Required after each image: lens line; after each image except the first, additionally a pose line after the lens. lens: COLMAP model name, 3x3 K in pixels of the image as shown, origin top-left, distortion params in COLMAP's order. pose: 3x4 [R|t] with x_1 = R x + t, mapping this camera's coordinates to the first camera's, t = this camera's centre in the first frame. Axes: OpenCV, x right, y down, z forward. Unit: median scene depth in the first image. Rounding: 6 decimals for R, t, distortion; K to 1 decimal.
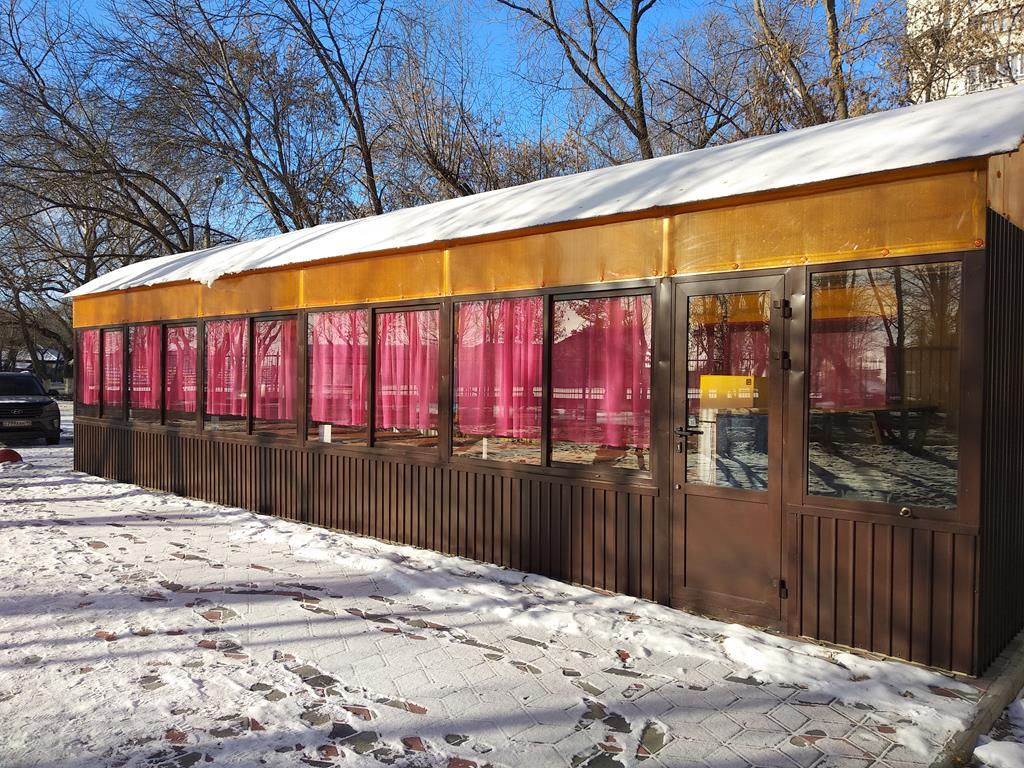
lens RADIAL K [[783.5, 0, 515.5], [0, 783.5, 385.8], [0, 0, 1]] dist [0.056872, -0.072710]
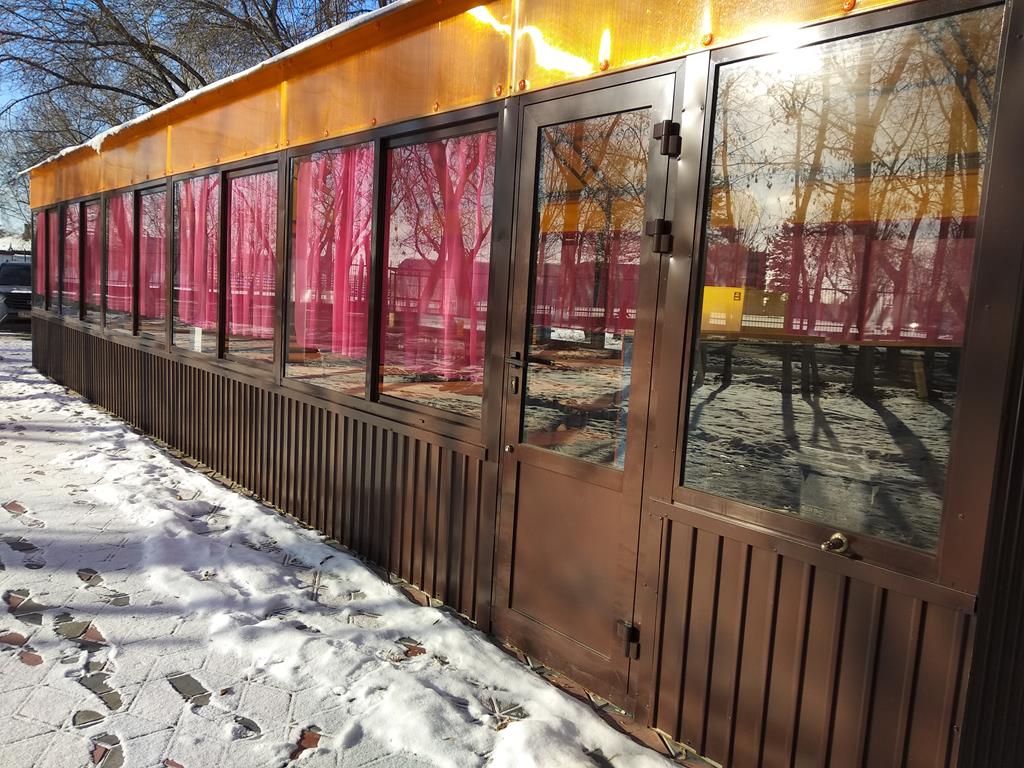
lens RADIAL K [[783.5, 0, 515.5], [0, 783.5, 385.8], [0, 0, 1]] dist [0.056872, -0.072710]
pose [[0.987842, 0.064636, -0.141390, 0.294673], [-0.050608, 0.993633, 0.100661, 0.017795], [0.146996, -0.092281, 0.984823, 0.404320]]
